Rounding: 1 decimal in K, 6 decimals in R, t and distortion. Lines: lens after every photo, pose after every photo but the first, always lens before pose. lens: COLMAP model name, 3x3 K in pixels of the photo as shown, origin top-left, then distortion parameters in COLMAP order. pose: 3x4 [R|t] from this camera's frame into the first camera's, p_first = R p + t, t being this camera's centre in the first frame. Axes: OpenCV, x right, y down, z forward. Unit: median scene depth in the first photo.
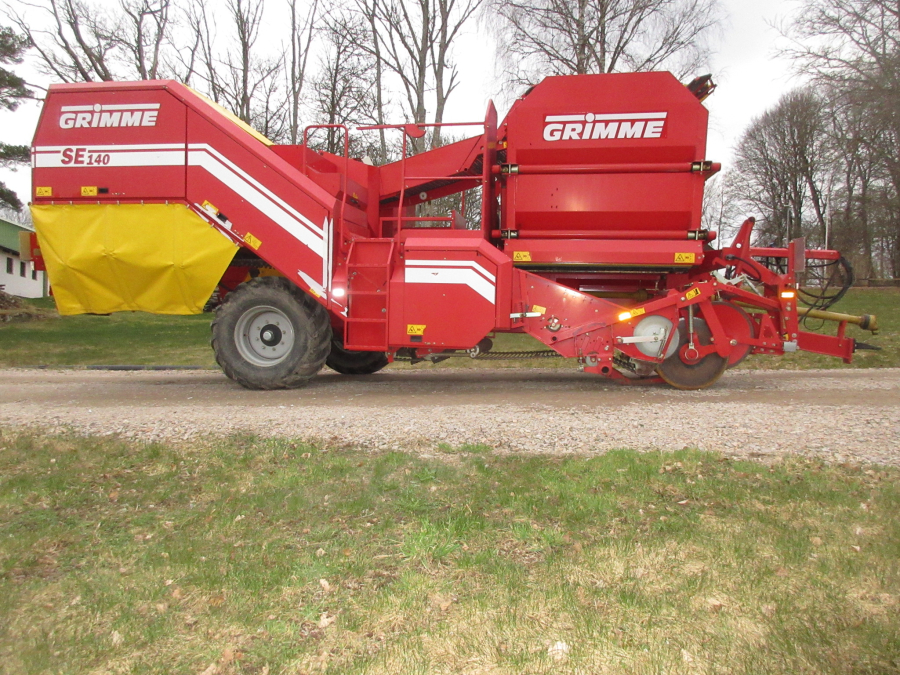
lens RADIAL K [[661.8, 0, 435.7], [0, 661.8, 341.6], [0, 0, 1]] dist [0.007602, 0.002346]
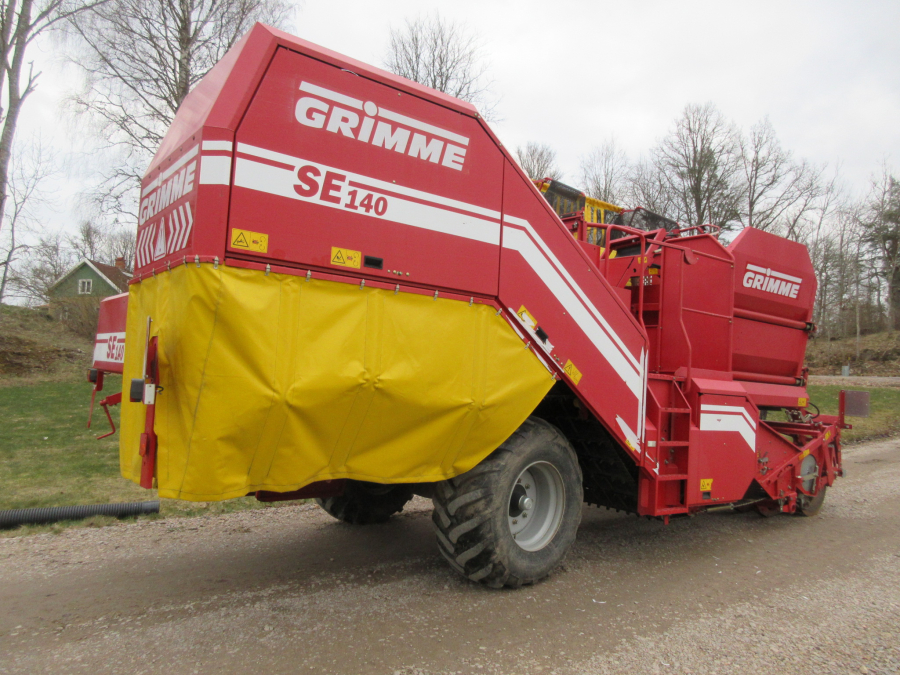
lens RADIAL K [[678.4, 0, 448.7], [0, 678.4, 334.8], [0, 0, 1]] dist [-0.005755, 0.007707]
pose [[0.673361, 0.070884, 0.735908, -0.860101], [-0.007764, 0.996016, -0.088834, -0.122747], [-0.739273, 0.054103, 0.671229, 0.598128]]
